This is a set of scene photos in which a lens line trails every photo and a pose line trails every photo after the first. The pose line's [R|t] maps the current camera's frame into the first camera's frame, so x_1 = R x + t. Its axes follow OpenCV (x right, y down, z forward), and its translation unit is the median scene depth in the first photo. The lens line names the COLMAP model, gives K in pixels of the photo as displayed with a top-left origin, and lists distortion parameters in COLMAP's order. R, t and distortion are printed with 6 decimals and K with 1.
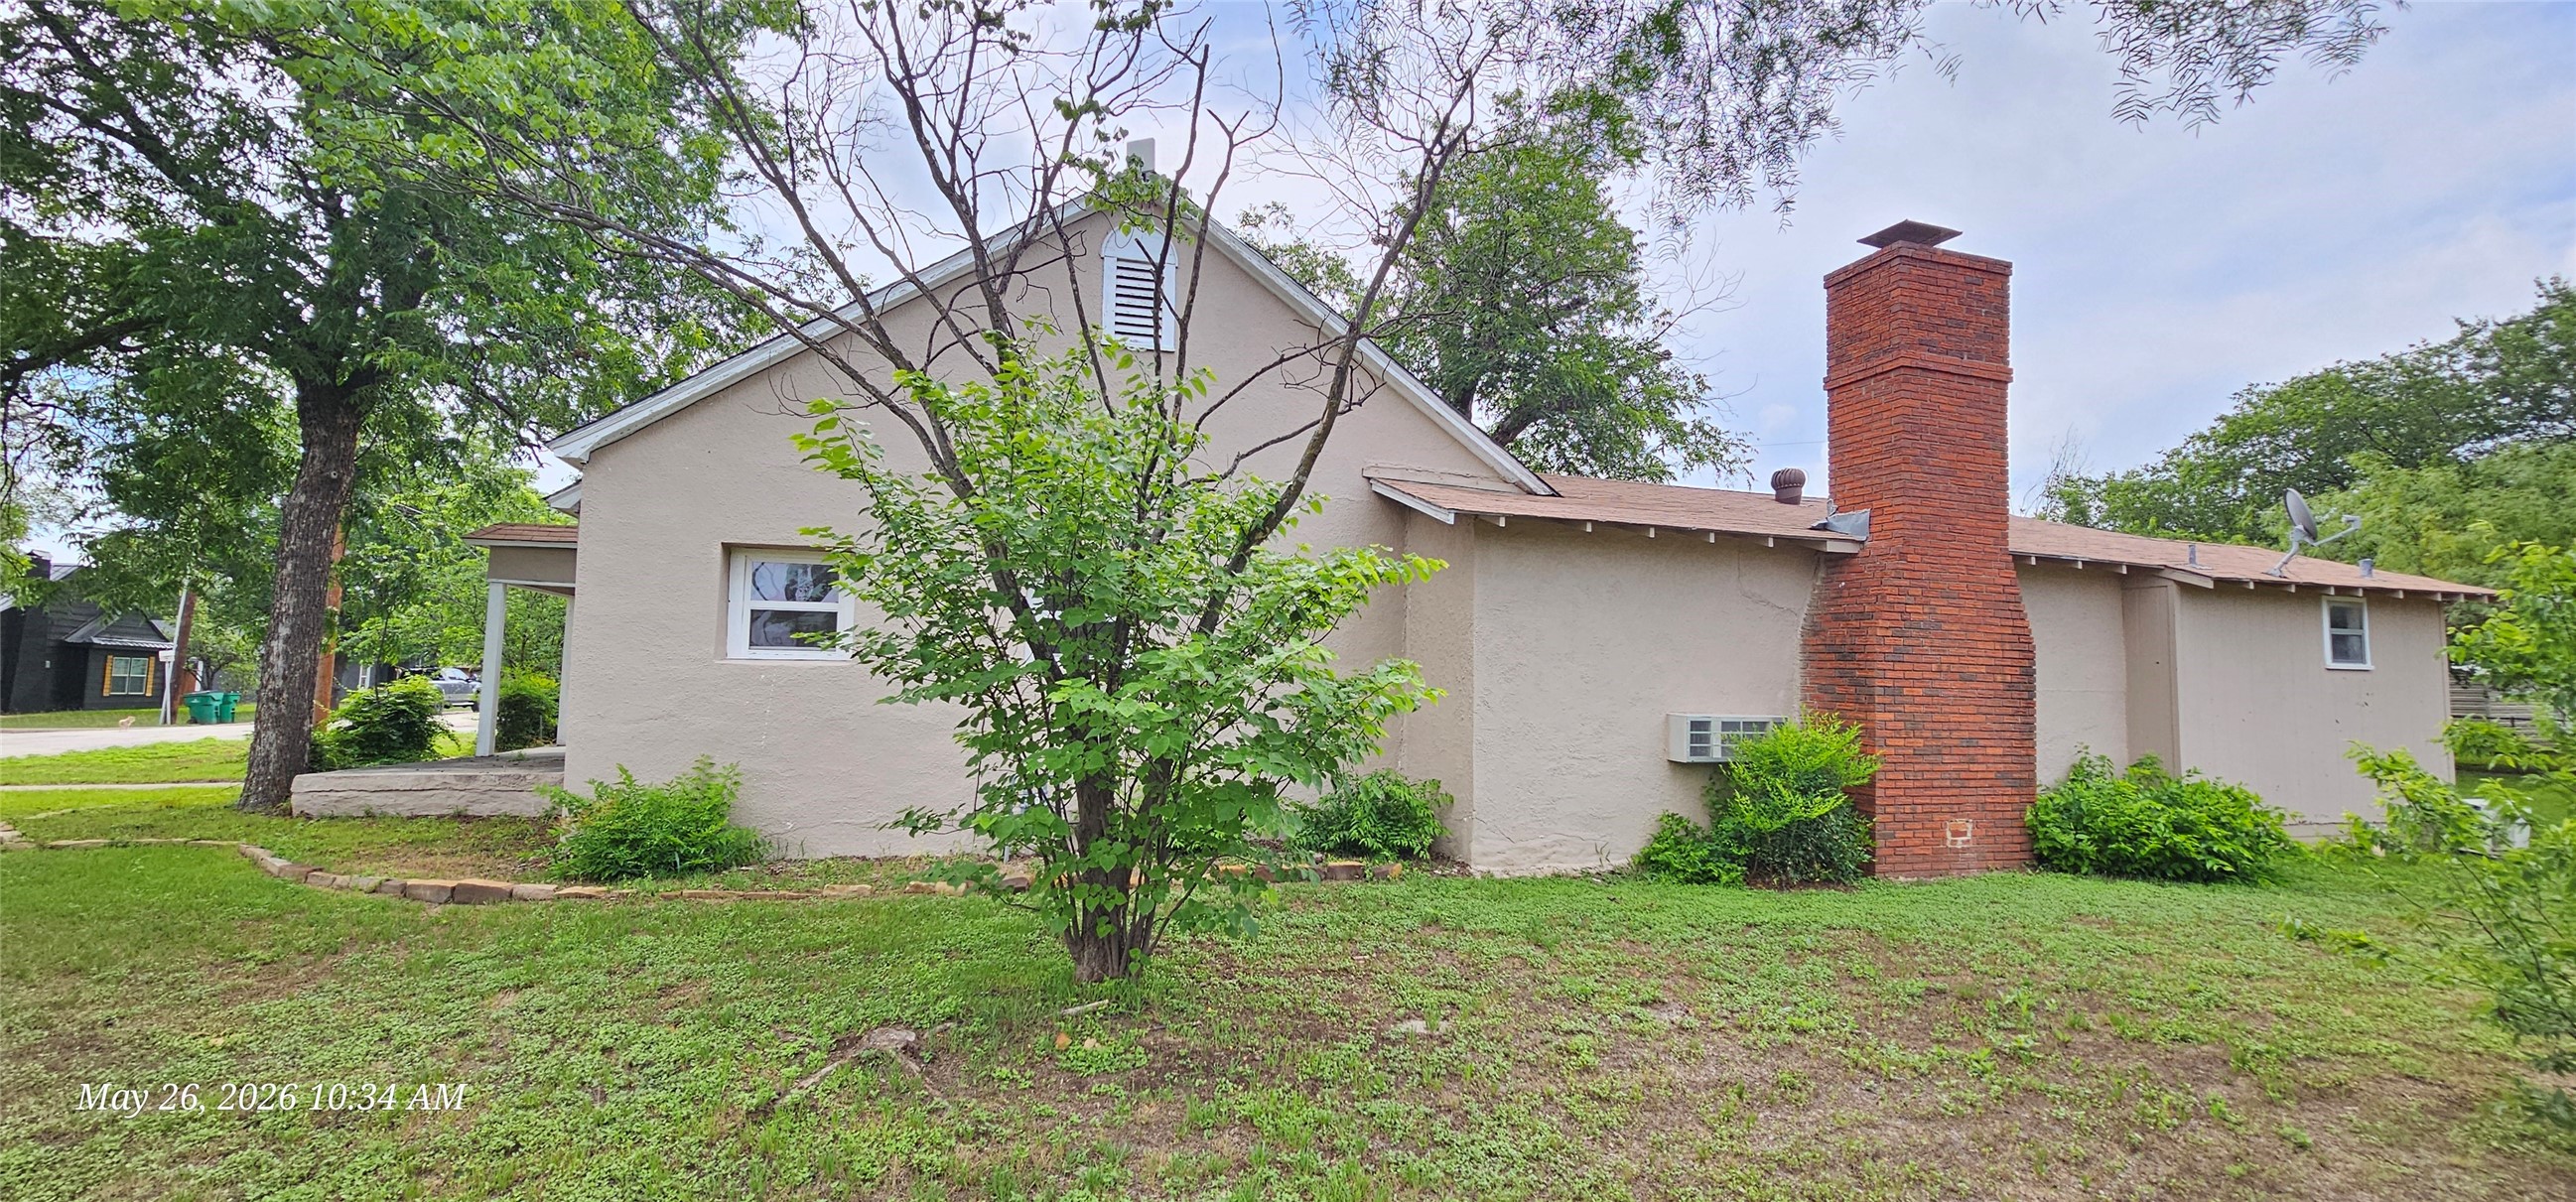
lens RADIAL K [[1048.0, 0, 1282.4], [0, 1048.0, 597.6], [0, 0, 1]] dist [-0.005287, 0.000094]
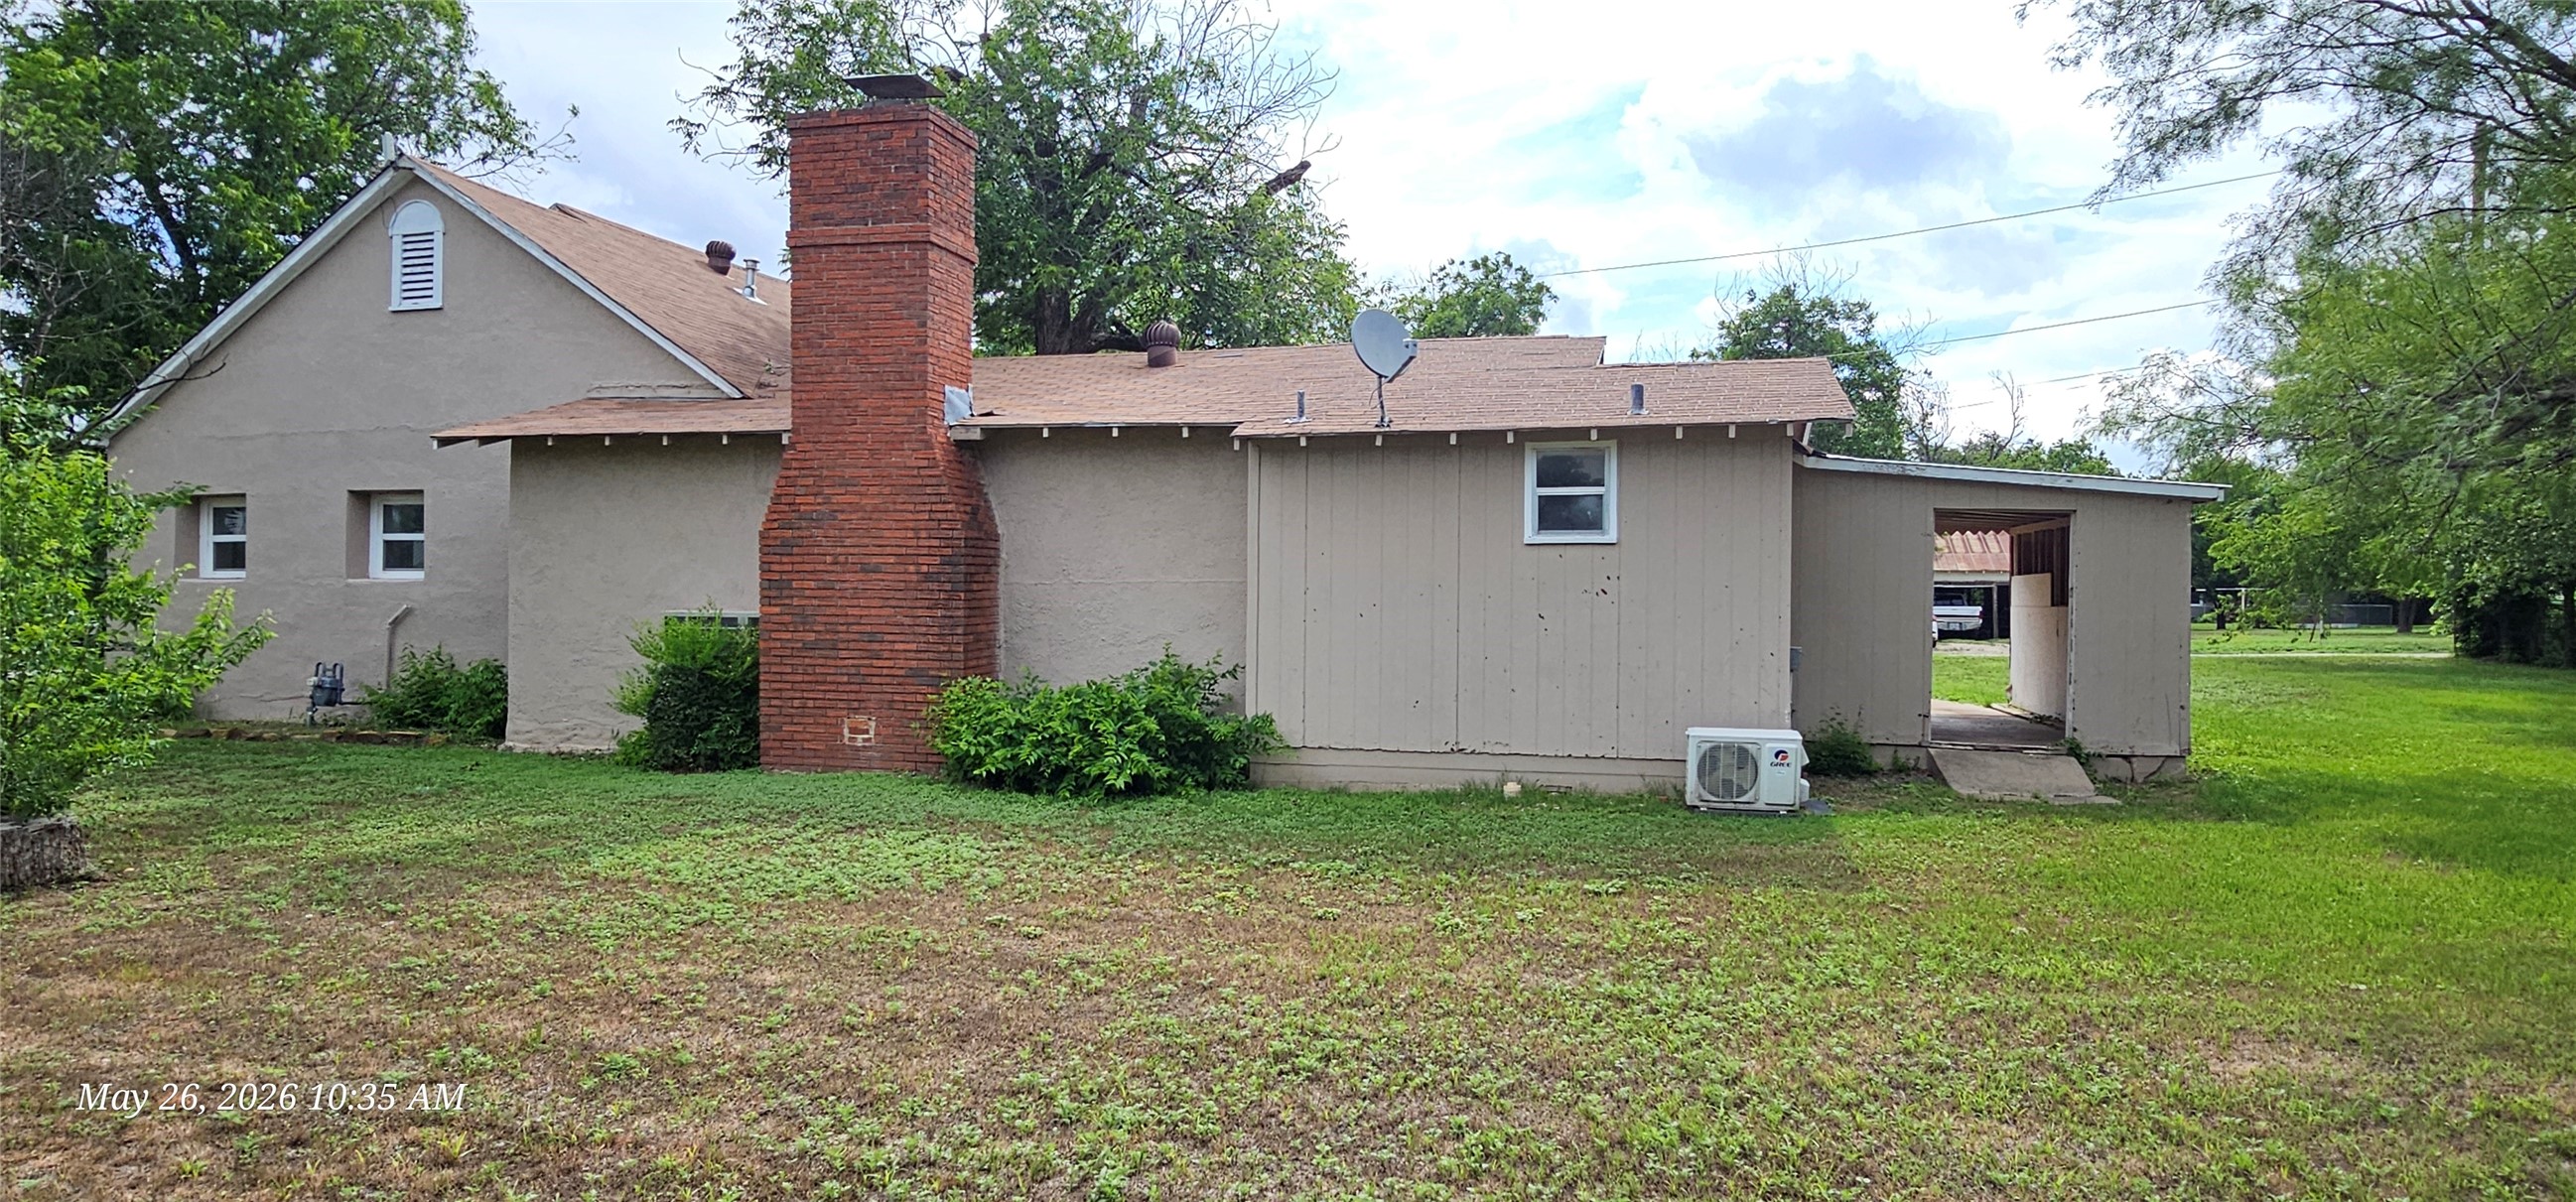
lens RADIAL K [[1481.9, 0, 1296.8], [0, 1481.9, 604.4], [0, 0, 1]] dist [-0.000257, -0.006063]
pose [[0.856356, -0.016006, -0.516137, 1.663163], [0.049427, 0.997471, 0.051075, 0.058888], [0.514014, -0.069250, 0.854982, 0.049704]]
